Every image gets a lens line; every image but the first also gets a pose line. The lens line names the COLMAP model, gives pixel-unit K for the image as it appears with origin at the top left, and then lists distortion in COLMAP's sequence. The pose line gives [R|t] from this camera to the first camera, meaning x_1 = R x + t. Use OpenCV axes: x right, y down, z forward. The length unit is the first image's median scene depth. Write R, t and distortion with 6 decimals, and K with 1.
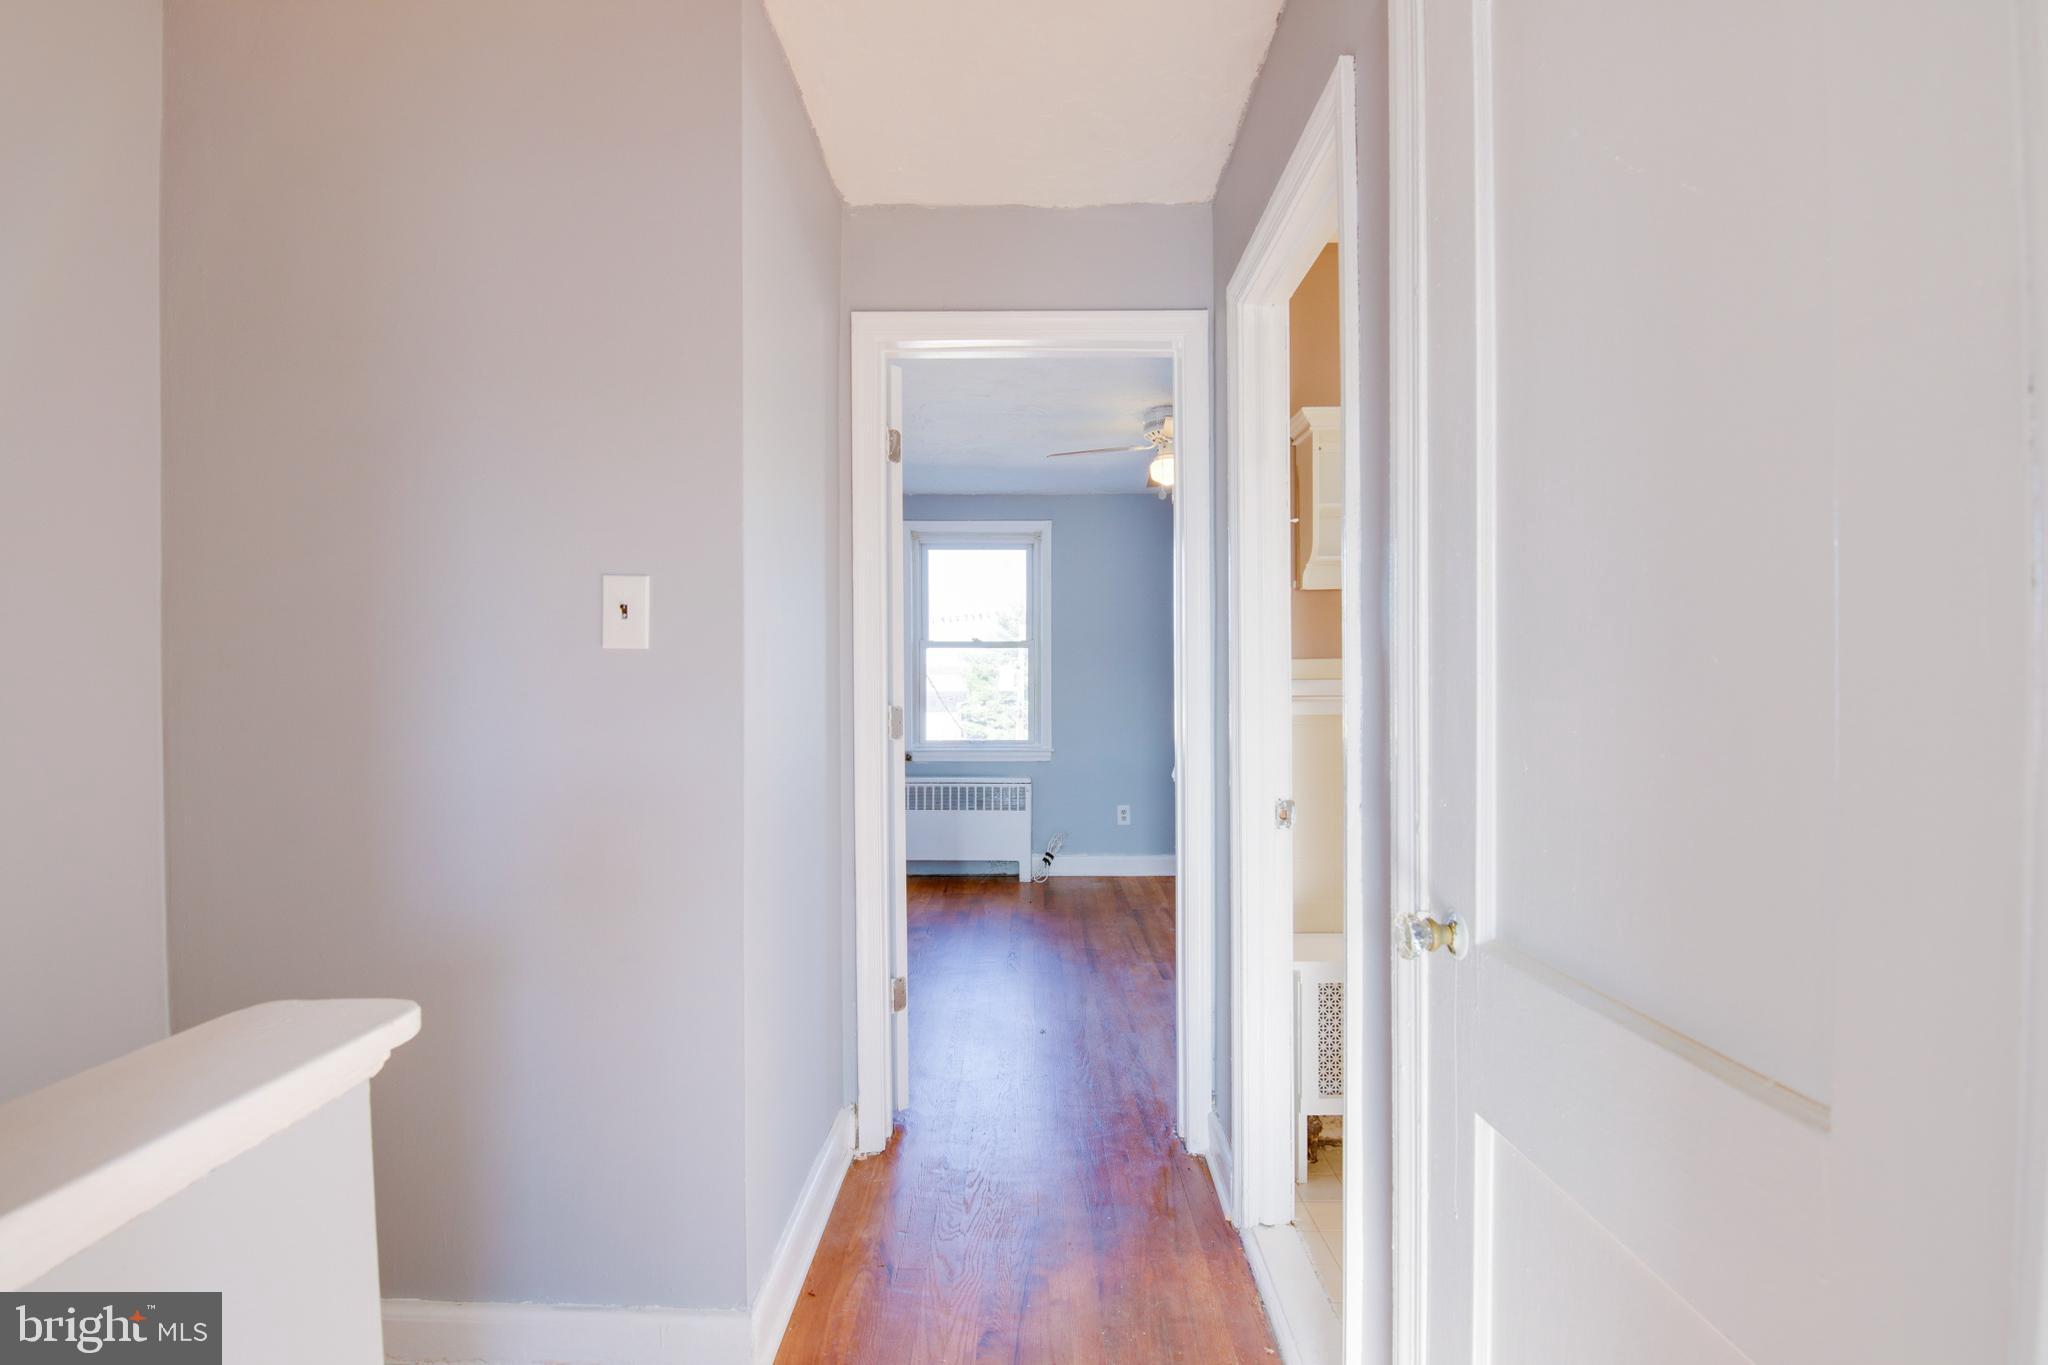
lens RADIAL K [[883.1, 0, 1038.0], [0, 883.1, 693.9], [0, 0, 1]] dist [-0.011074, -0.003722]
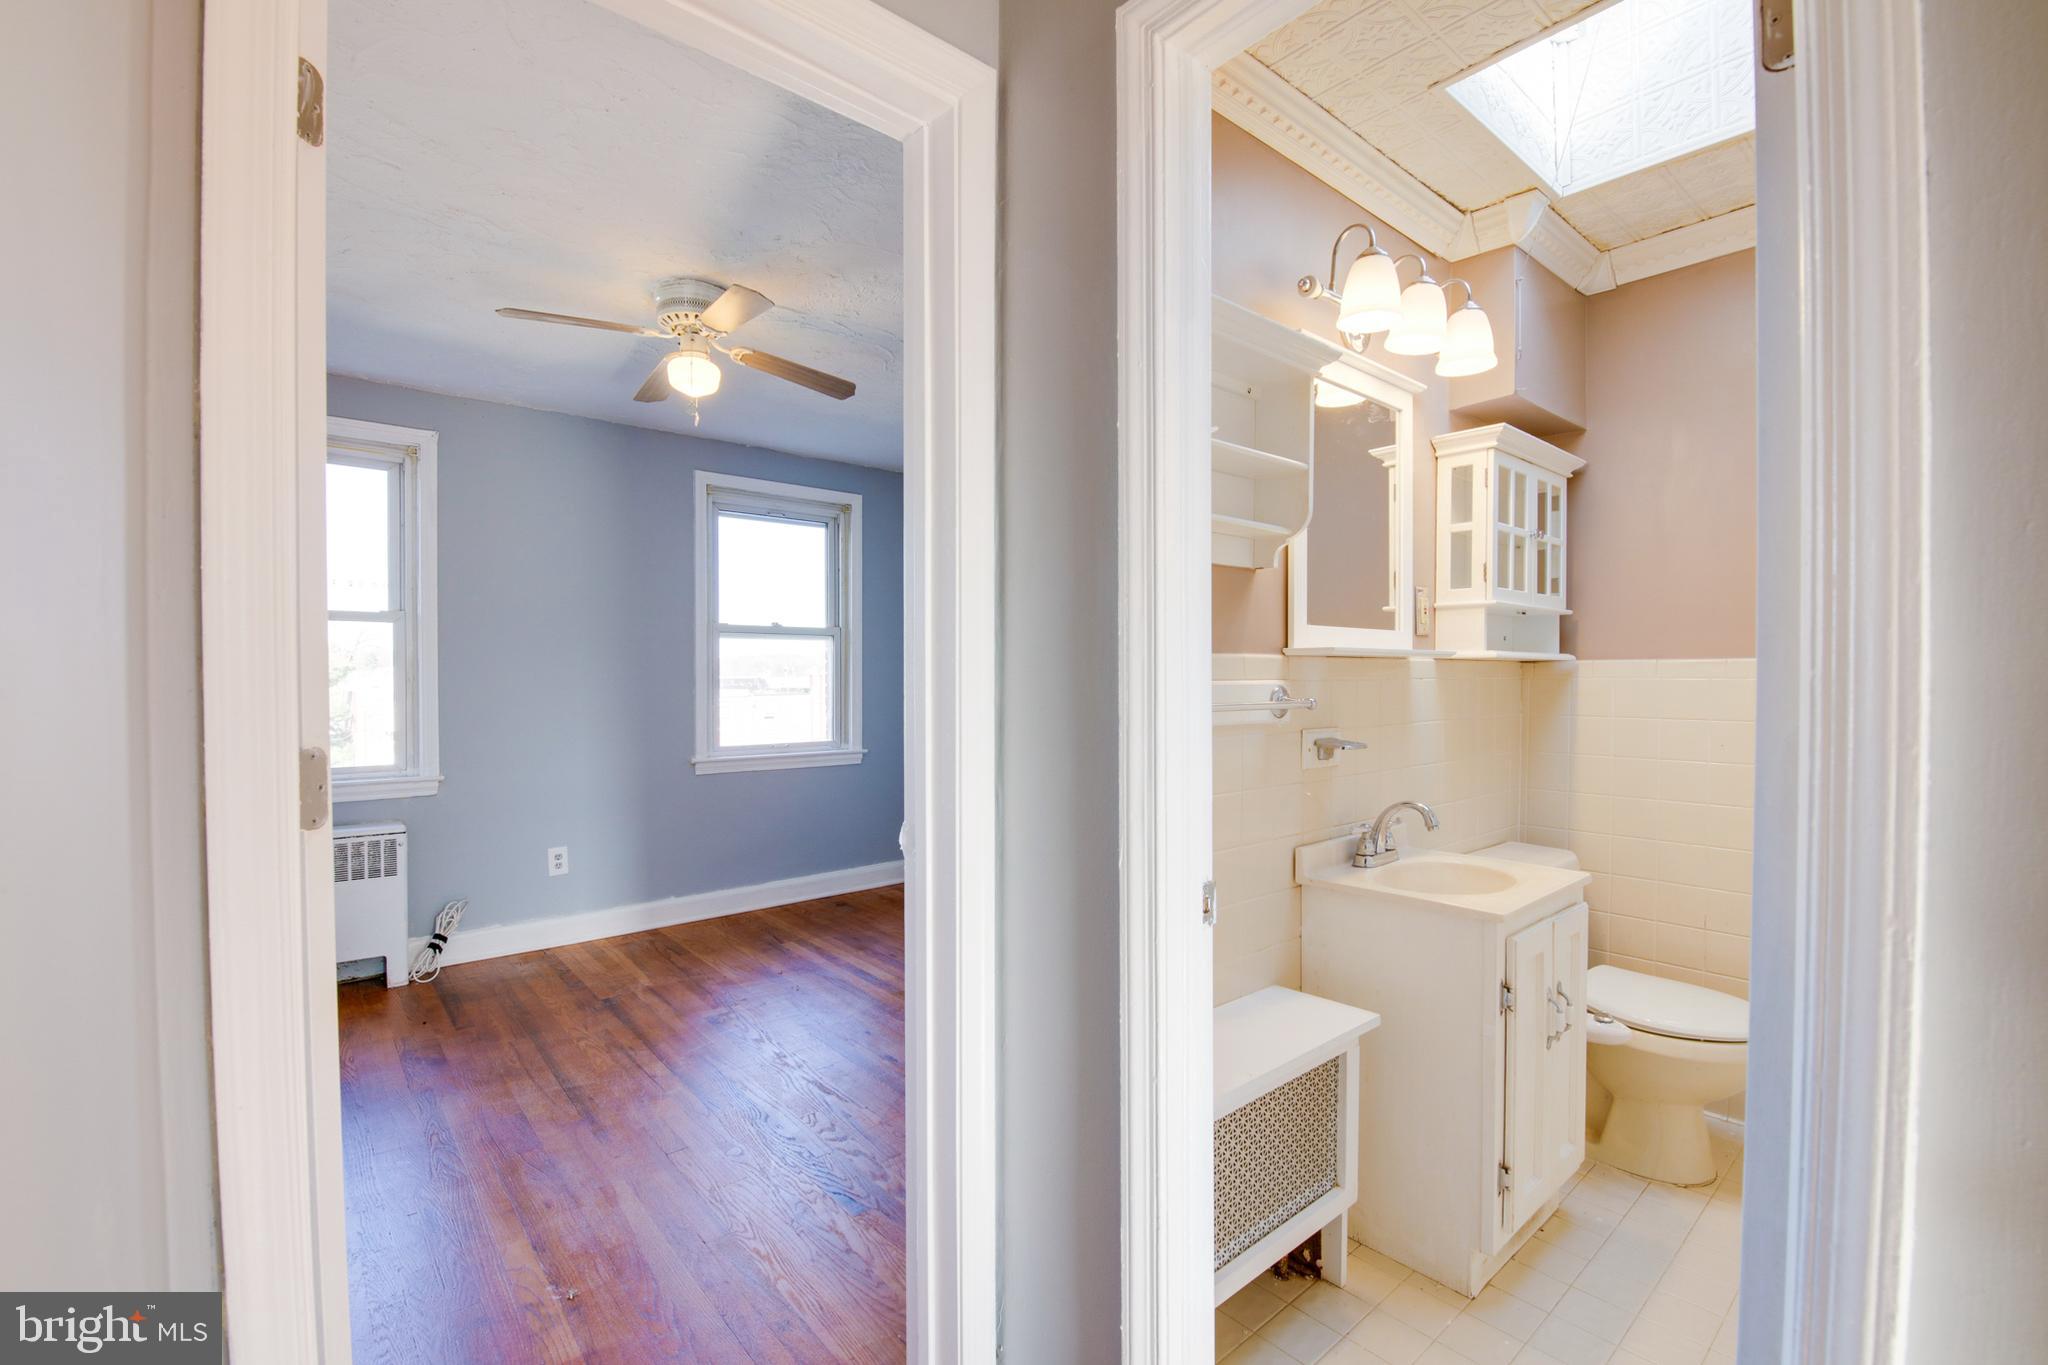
lens RADIAL K [[883.1, 0, 1022.4], [0, 883.1, 685.9], [0, 0, 1]] dist [-0.011074, -0.003722]
pose [[0.764686, -0.007127, 0.644364, -0.075738], [0.004739, 0.999974, 0.005436, -0.007217], [-0.644386, -0.001103, 0.764699, 0.216592]]
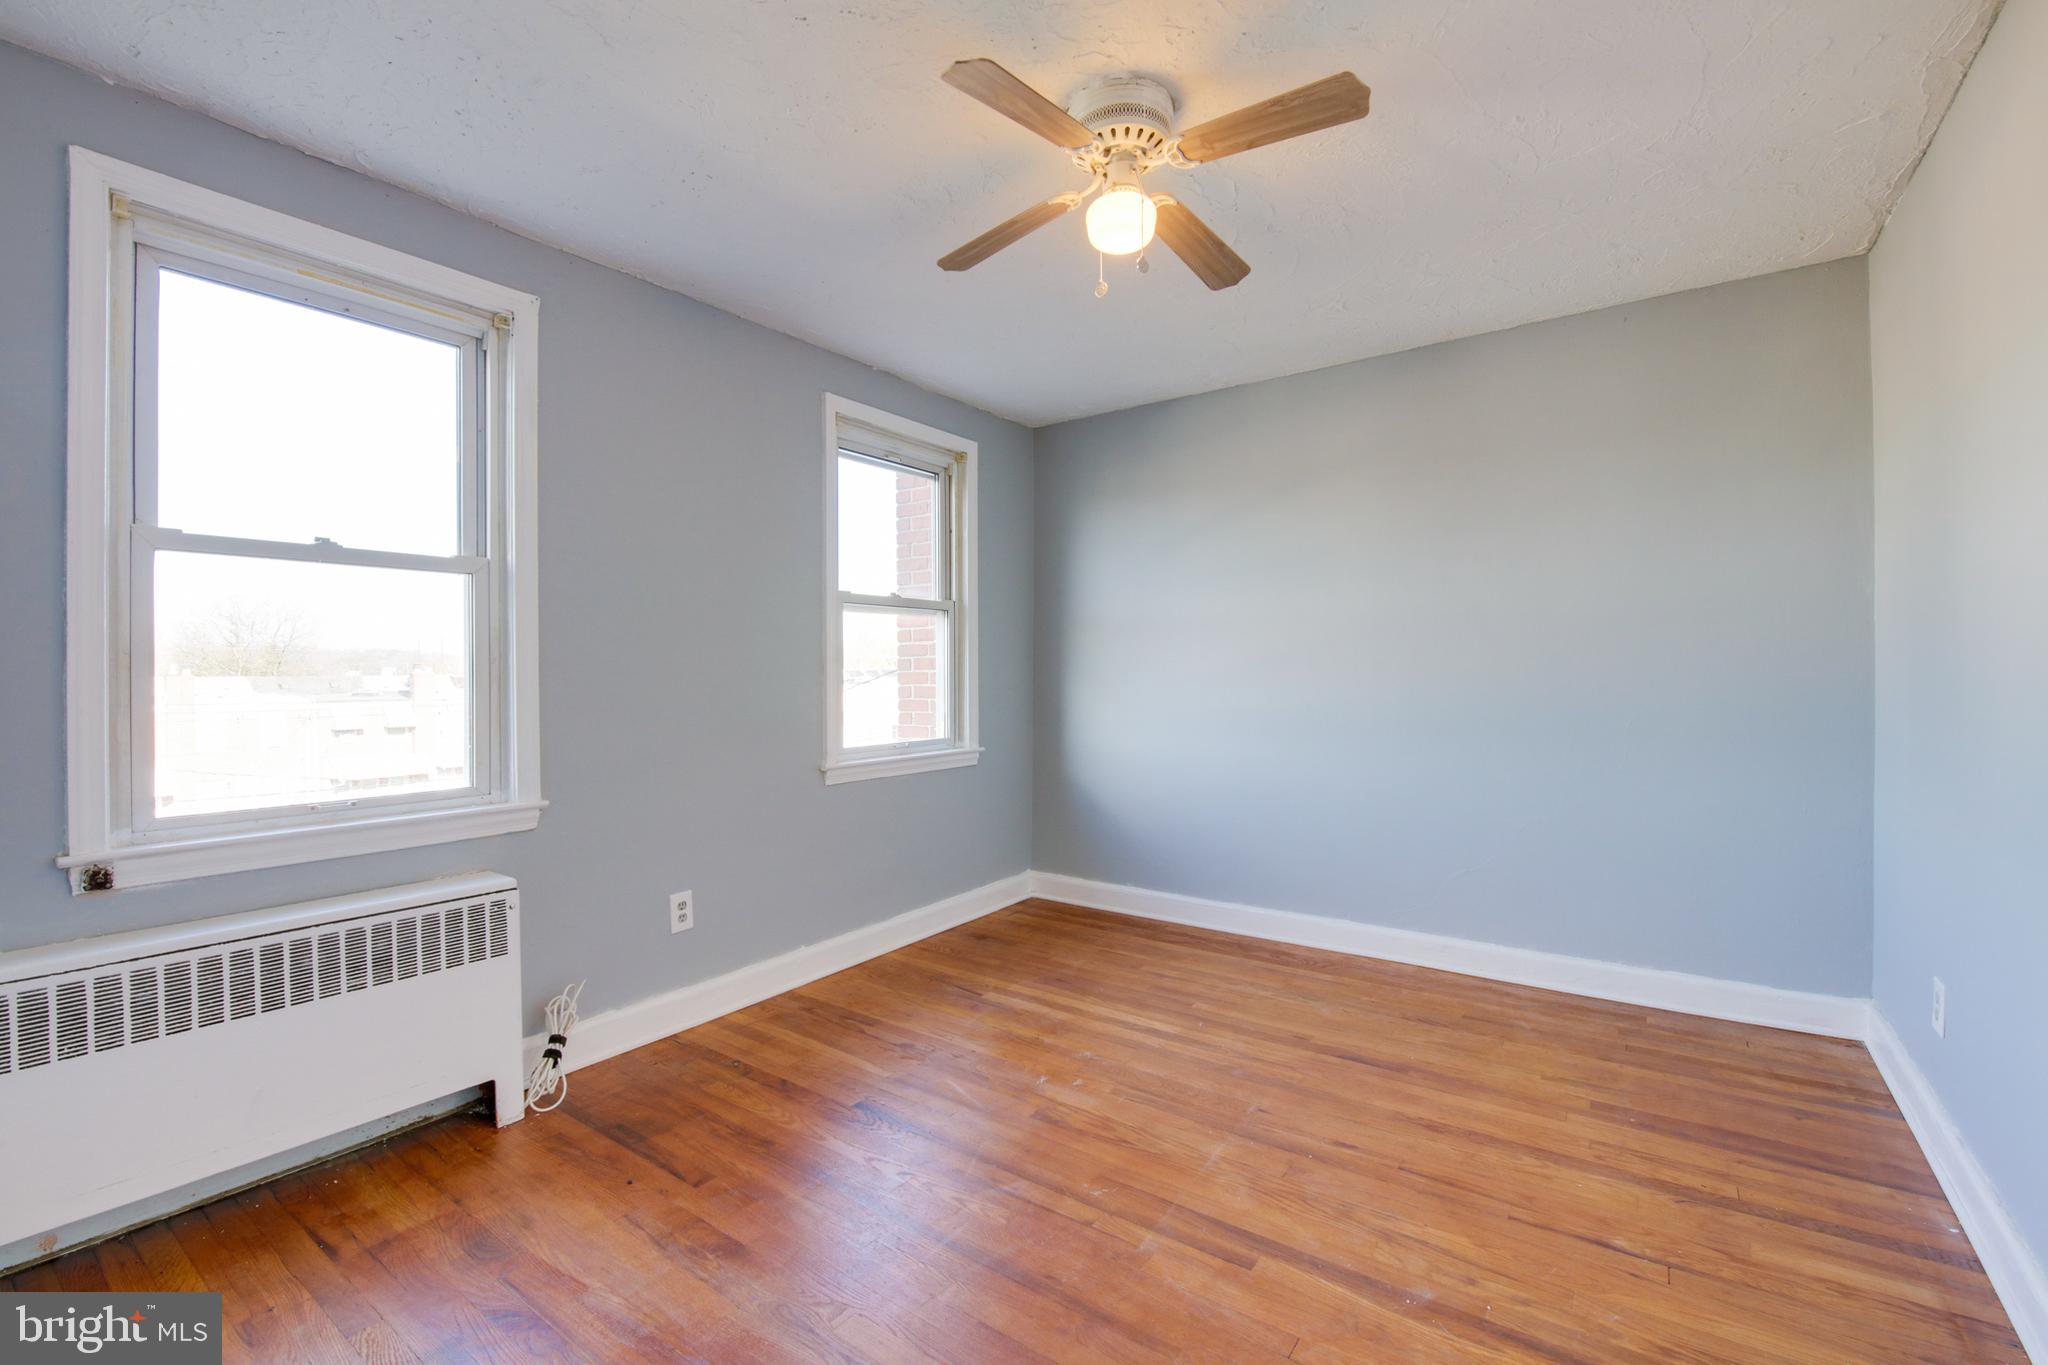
lens RADIAL K [[883.1, 0, 1023.2], [0, 883.1, 677.0], [0, 0, 1]] dist [-0.011074, -0.003722]
pose [[0.589384, -0.009078, 0.807802, -0.207088], [0.011811, 0.999927, 0.002620, 0.000334], [-0.807767, 0.007997, 0.589448, 0.544792]]
